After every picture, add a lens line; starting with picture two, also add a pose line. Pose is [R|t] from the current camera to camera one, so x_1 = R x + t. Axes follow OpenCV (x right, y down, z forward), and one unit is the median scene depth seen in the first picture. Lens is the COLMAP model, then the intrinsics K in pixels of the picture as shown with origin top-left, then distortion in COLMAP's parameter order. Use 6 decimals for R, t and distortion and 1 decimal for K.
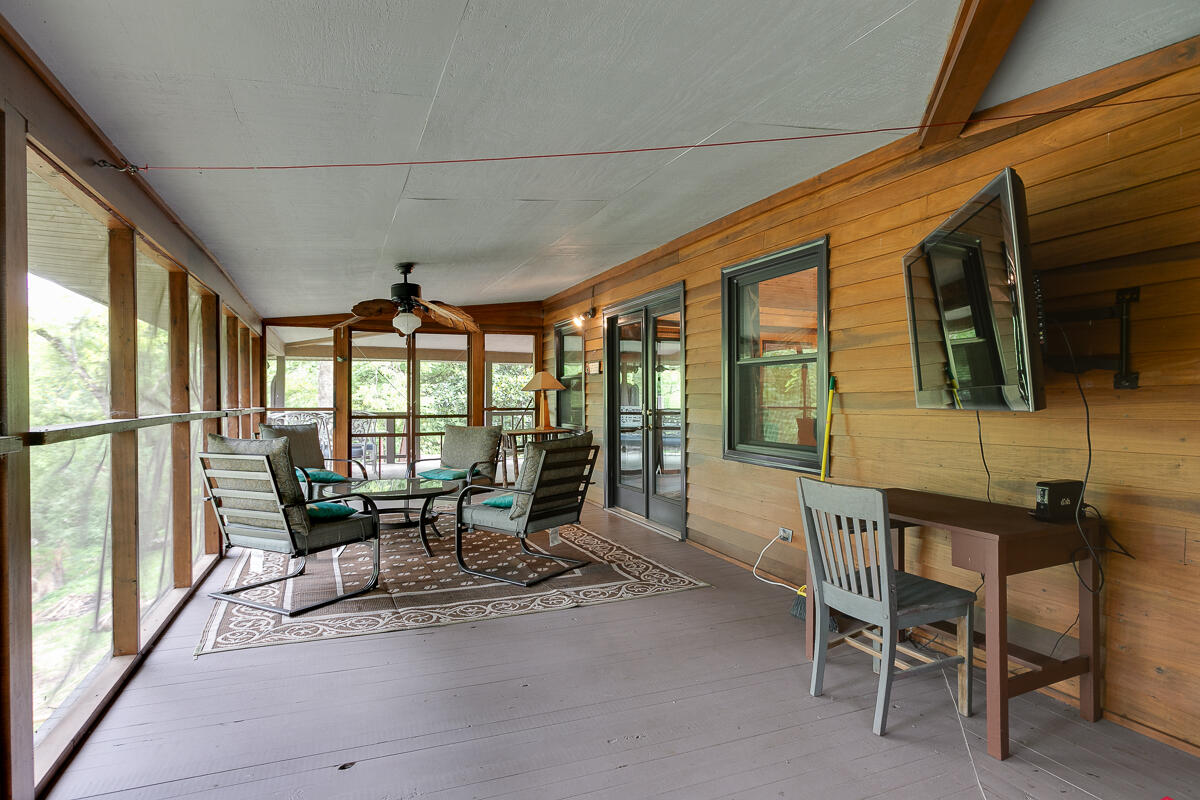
lens RADIAL K [[622.1, 0, 601.0], [0, 622.1, 395.1], [0, 0, 1]] dist [-0.046838, 0.029599]
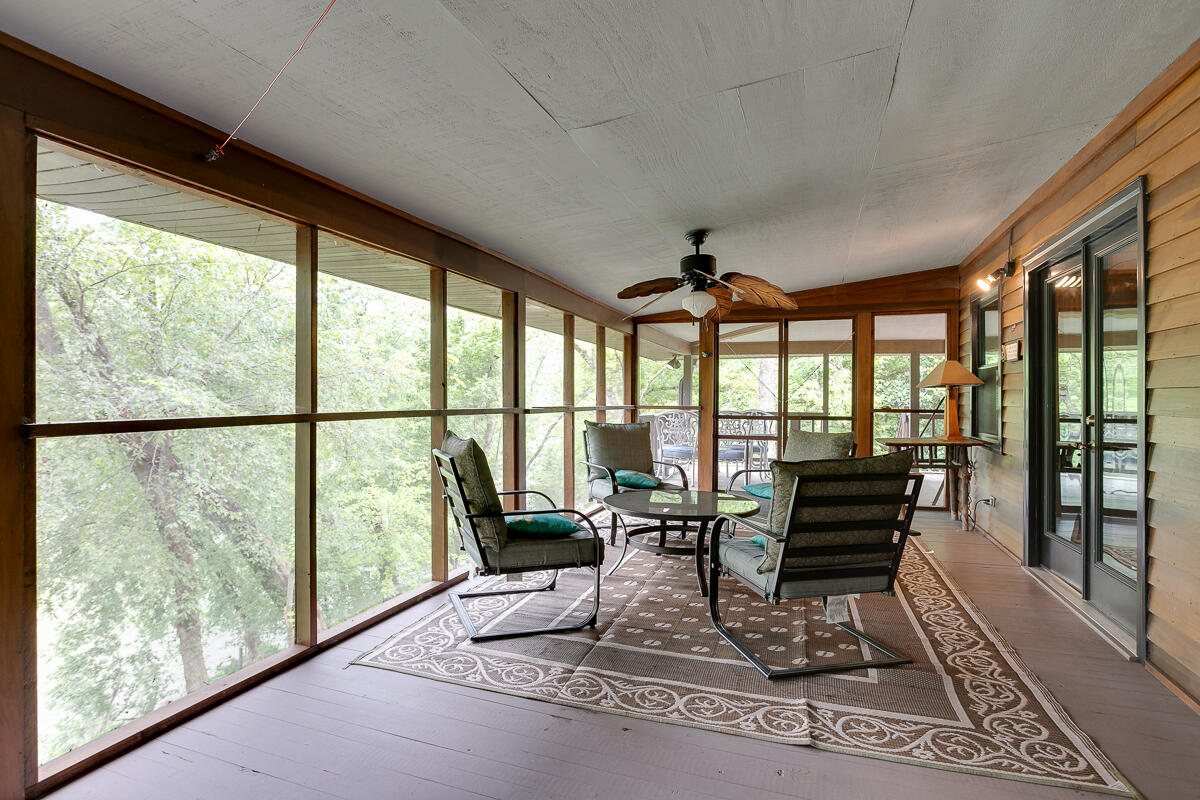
lens RADIAL K [[622.1, 0, 601.0], [0, 622.1, 395.1], [0, 0, 1]] dist [-0.046838, 0.029599]
pose [[0.740109, 0.001226, -0.672485, 0.175814], [-0.001033, 0.999999, 0.000687, 0.005200], [0.672486, 0.000186, 0.740110, 0.368124]]
